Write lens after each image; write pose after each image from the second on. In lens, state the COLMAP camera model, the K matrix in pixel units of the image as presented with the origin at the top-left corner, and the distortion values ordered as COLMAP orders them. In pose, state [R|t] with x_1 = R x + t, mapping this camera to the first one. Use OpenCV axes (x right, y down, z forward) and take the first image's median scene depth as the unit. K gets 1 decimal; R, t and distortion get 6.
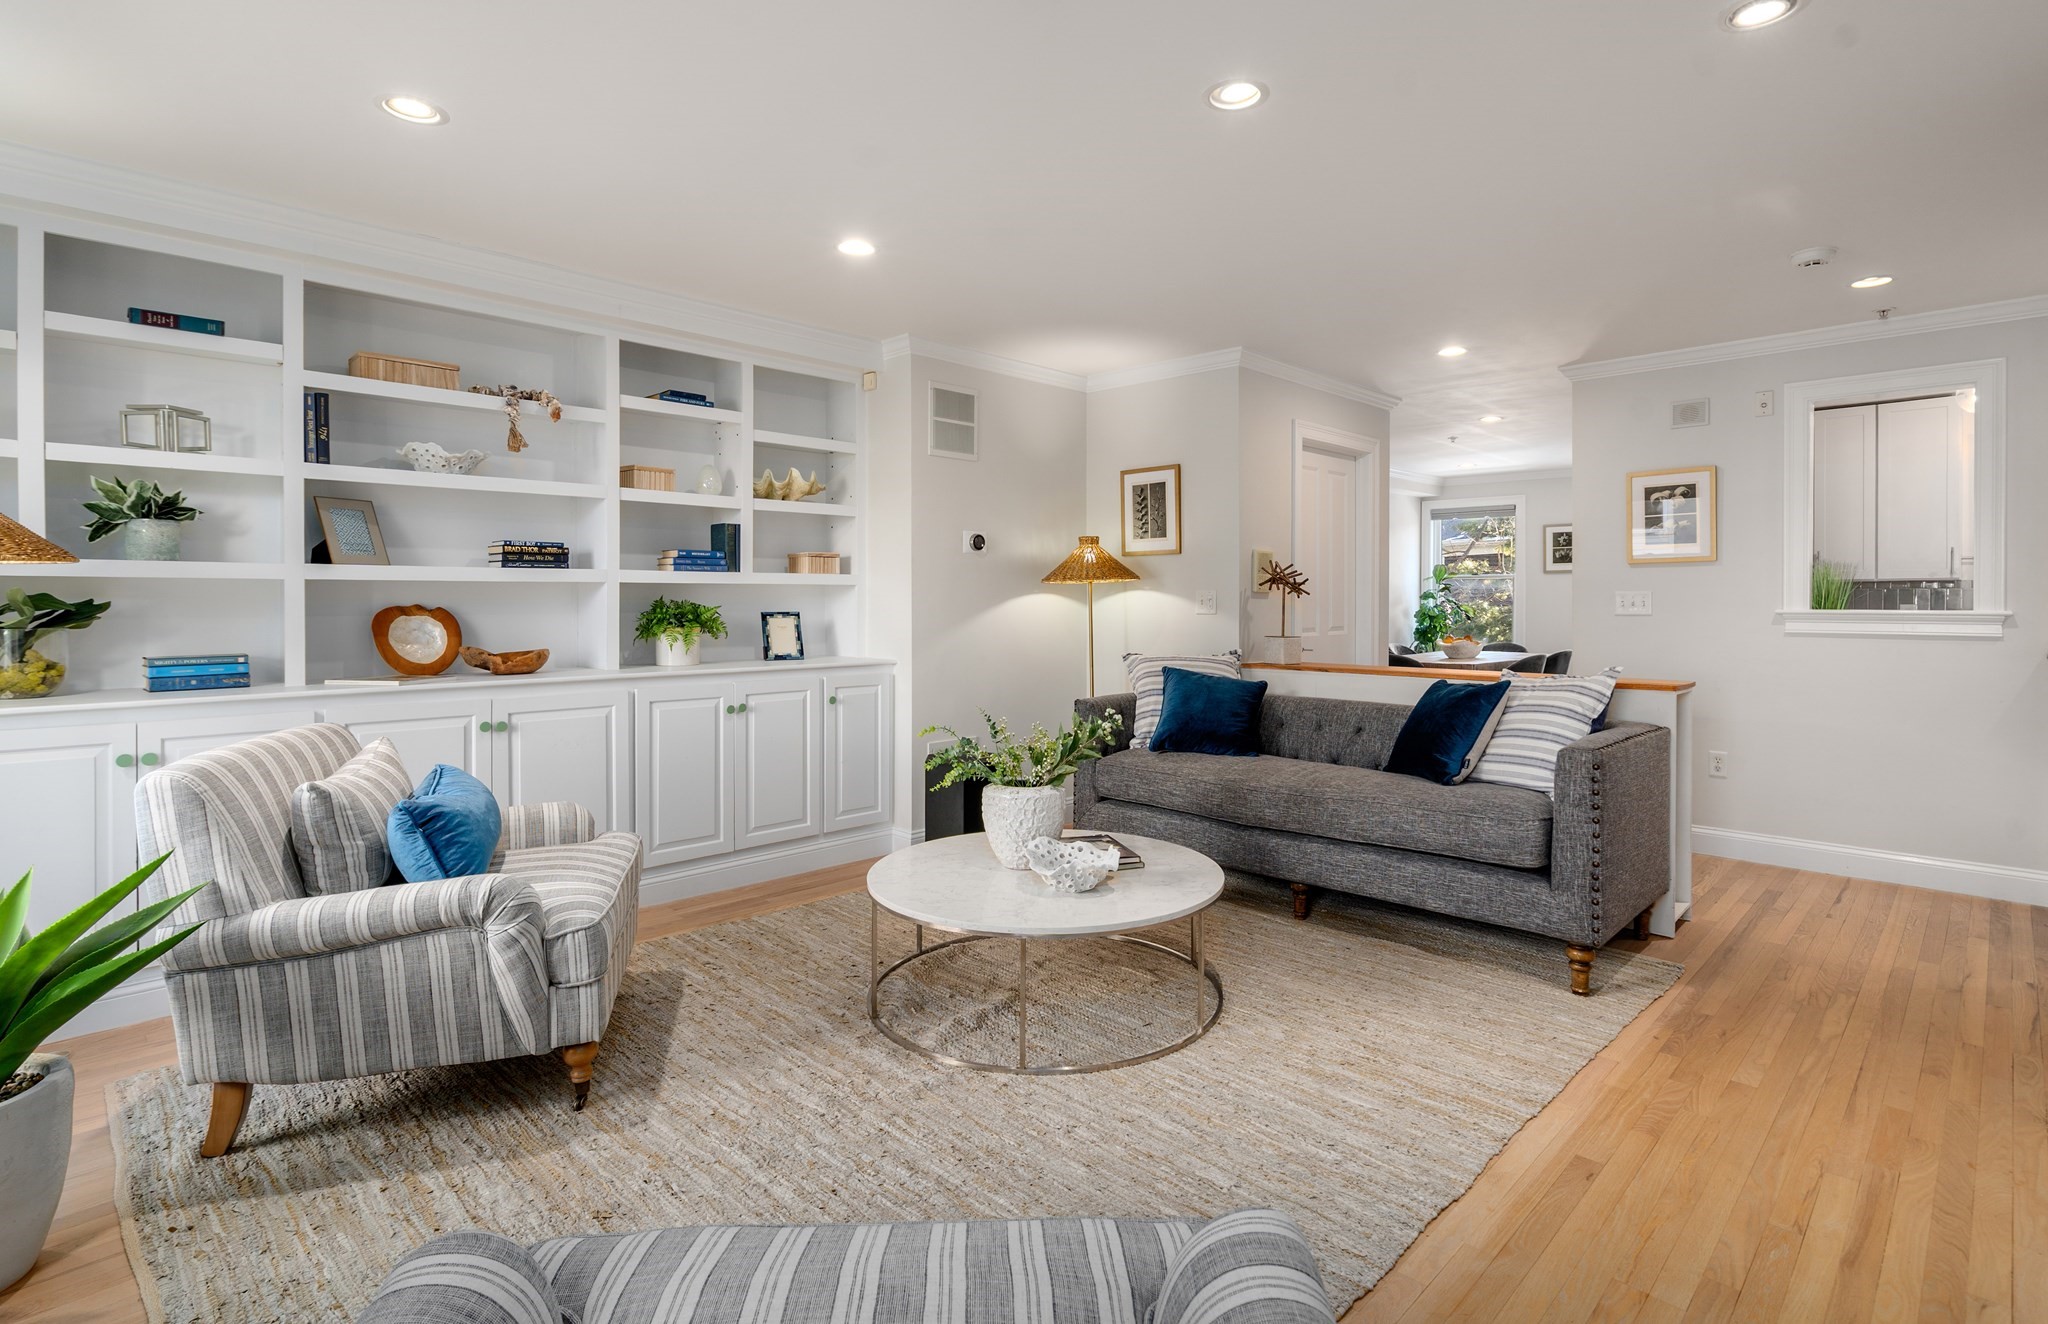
lens RADIAL K [[1000.3, 0, 1066.7], [0, 1000.3, 607.2], [0, 0, 1]] dist [-0.000469, 0.000230]
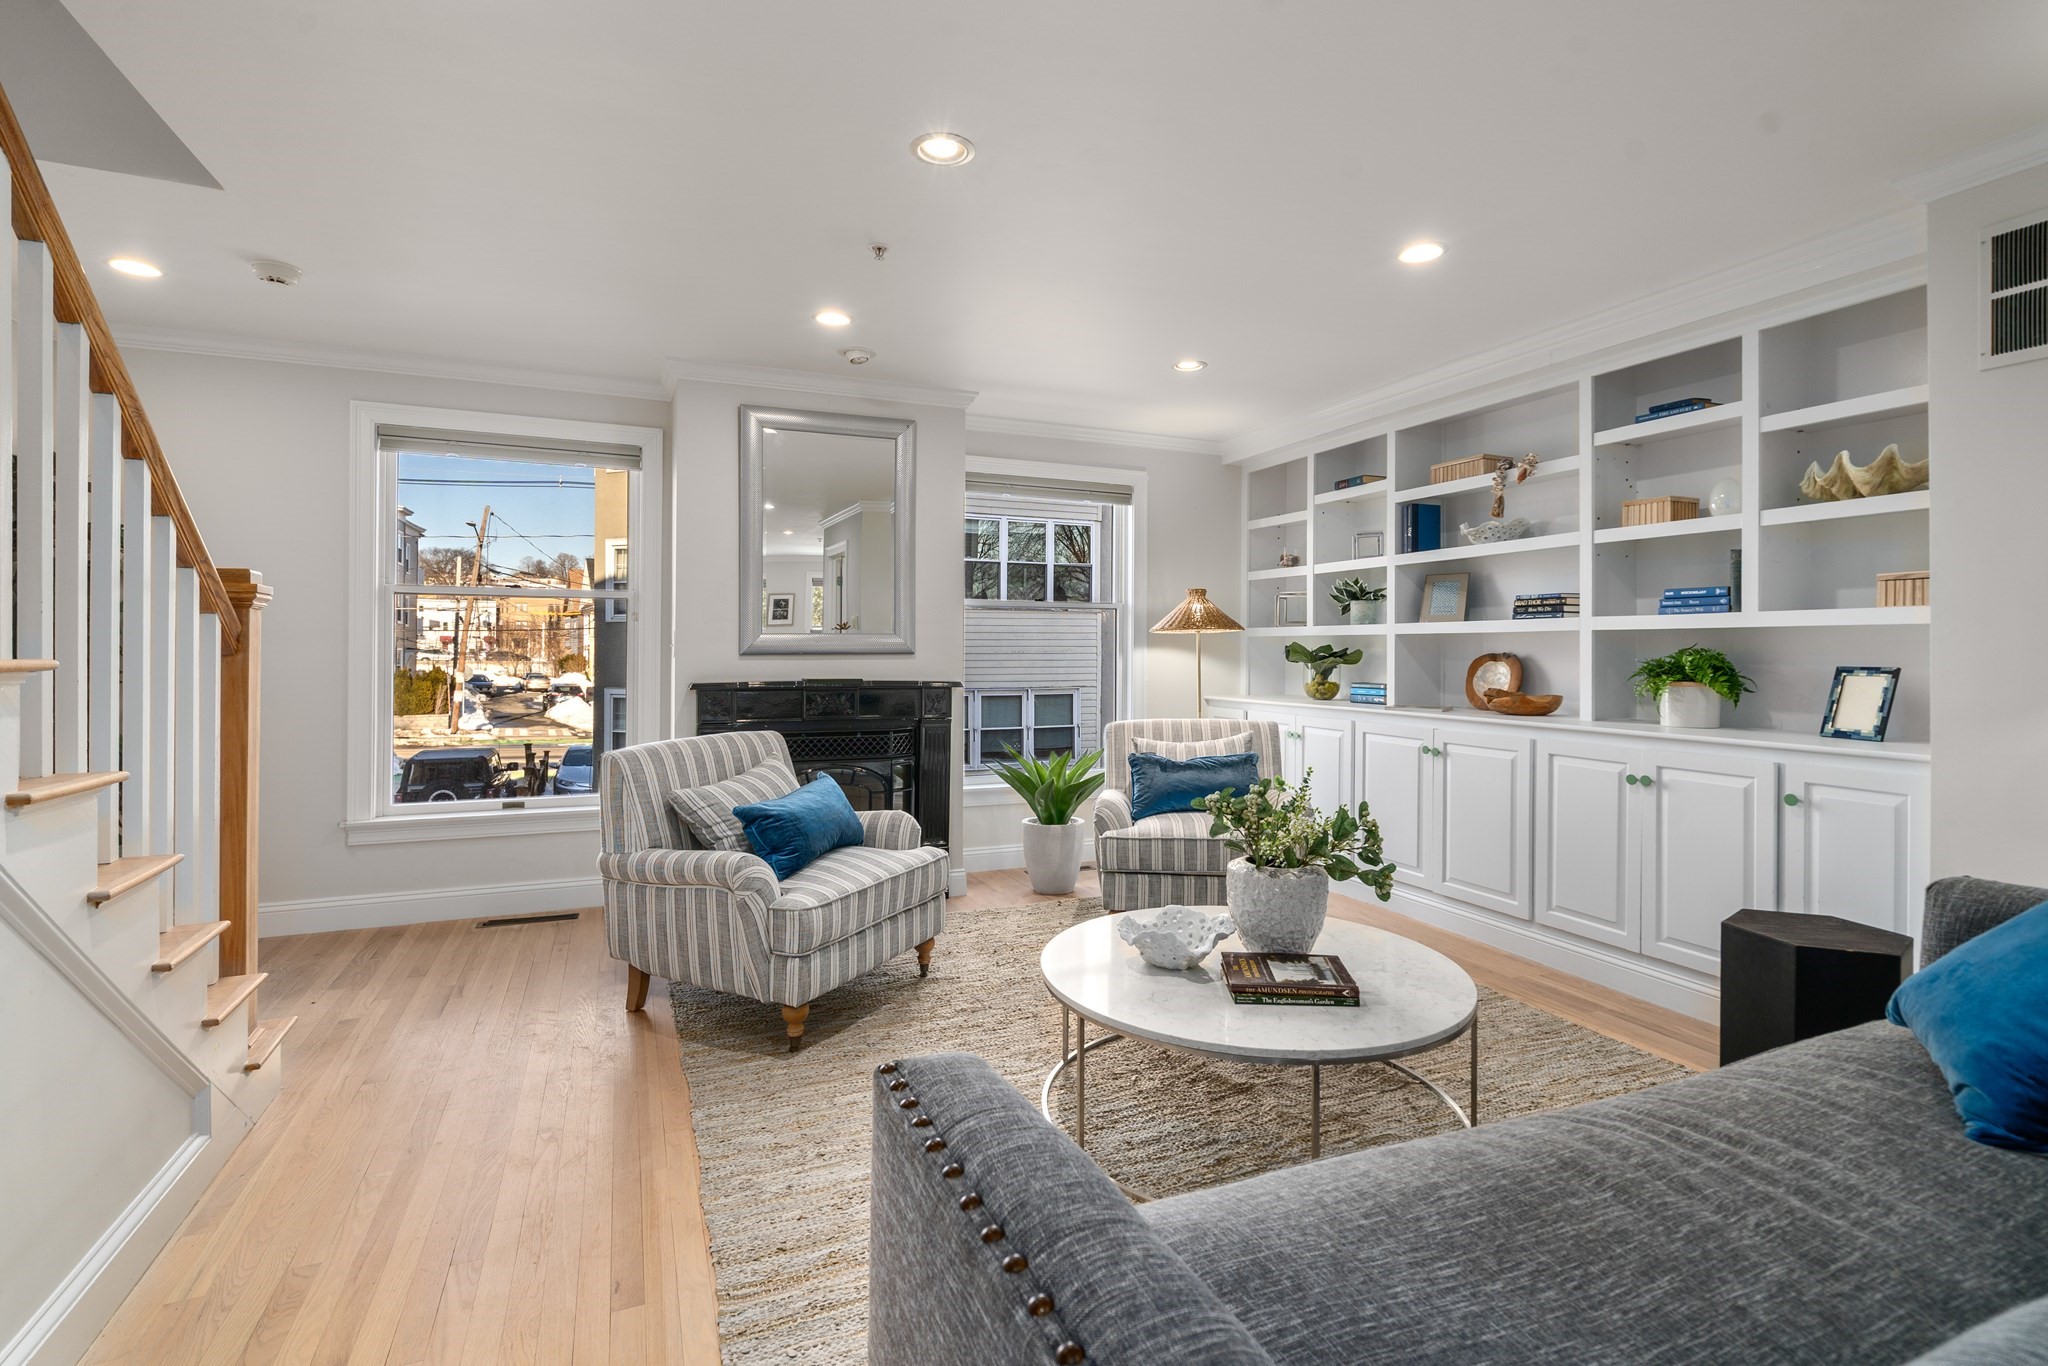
lens RADIAL K [[952.4, 0, 1031.3], [0, 952.4, 649.7], [0, 0, 1]] dist [-0.000677, 0.000137]
pose [[-0.391091, -0.002251, -0.920349, 0.651748], [-0.012067, 0.999924, 0.002682, -0.002282], [0.920273, 0.012155, -0.391088, 0.937307]]
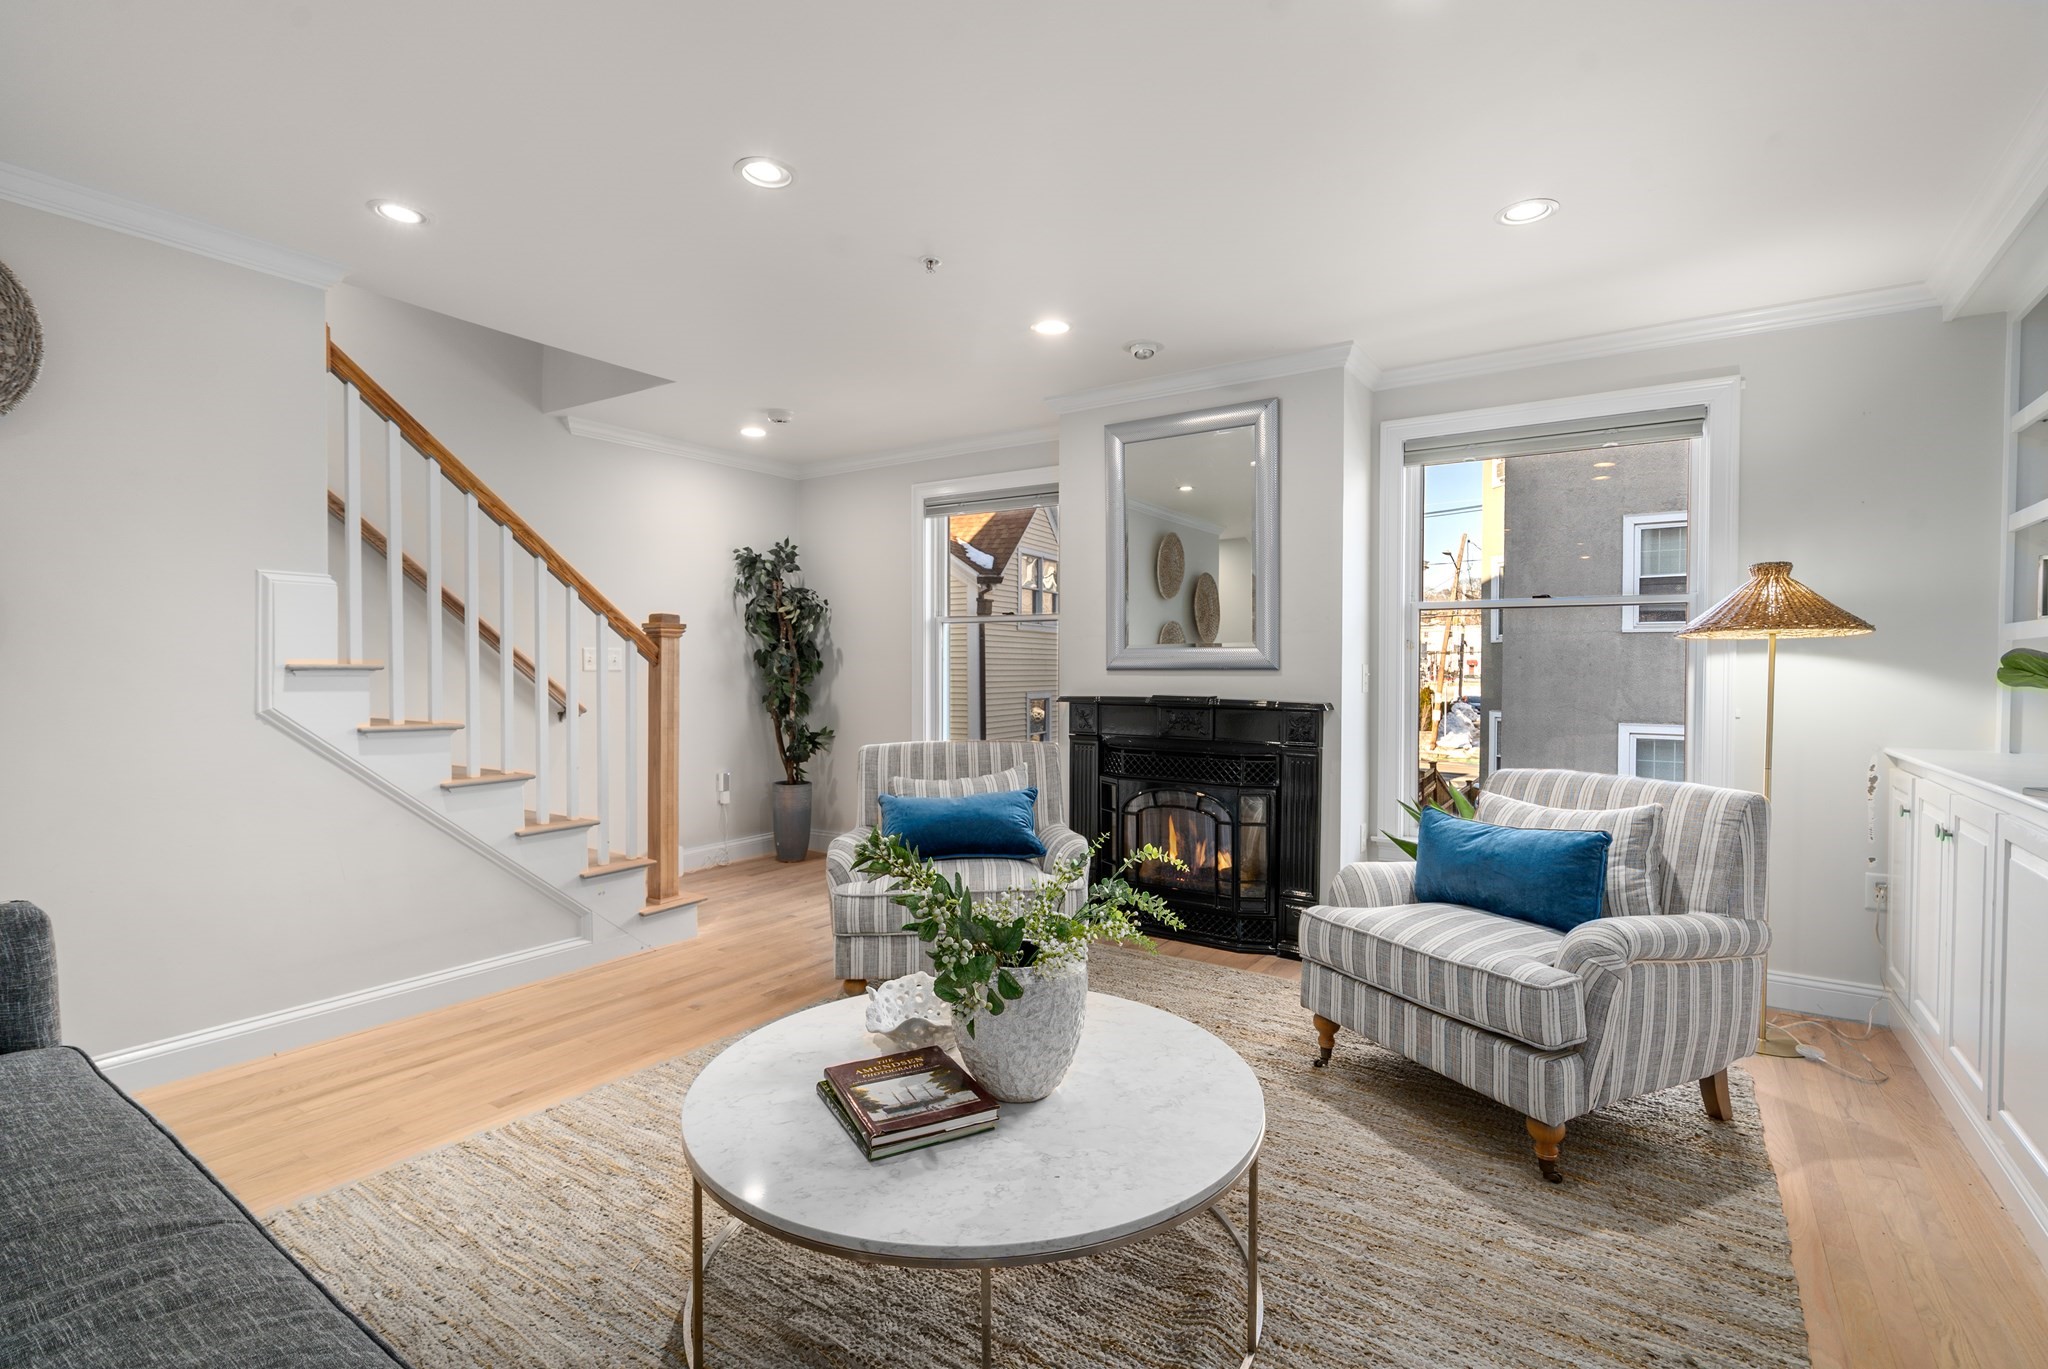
lens RADIAL K [[945.4, 0, 1021.3], [0, 945.4, 668.9], [0, 0, 1]] dist [-0.002327, 0.000379]
pose [[-0.987443, -0.005188, -0.157892, 0.037610], [-0.006757, 0.999933, 0.009400, -0.000601], [0.157832, 0.010349, -0.987412, 1.304930]]
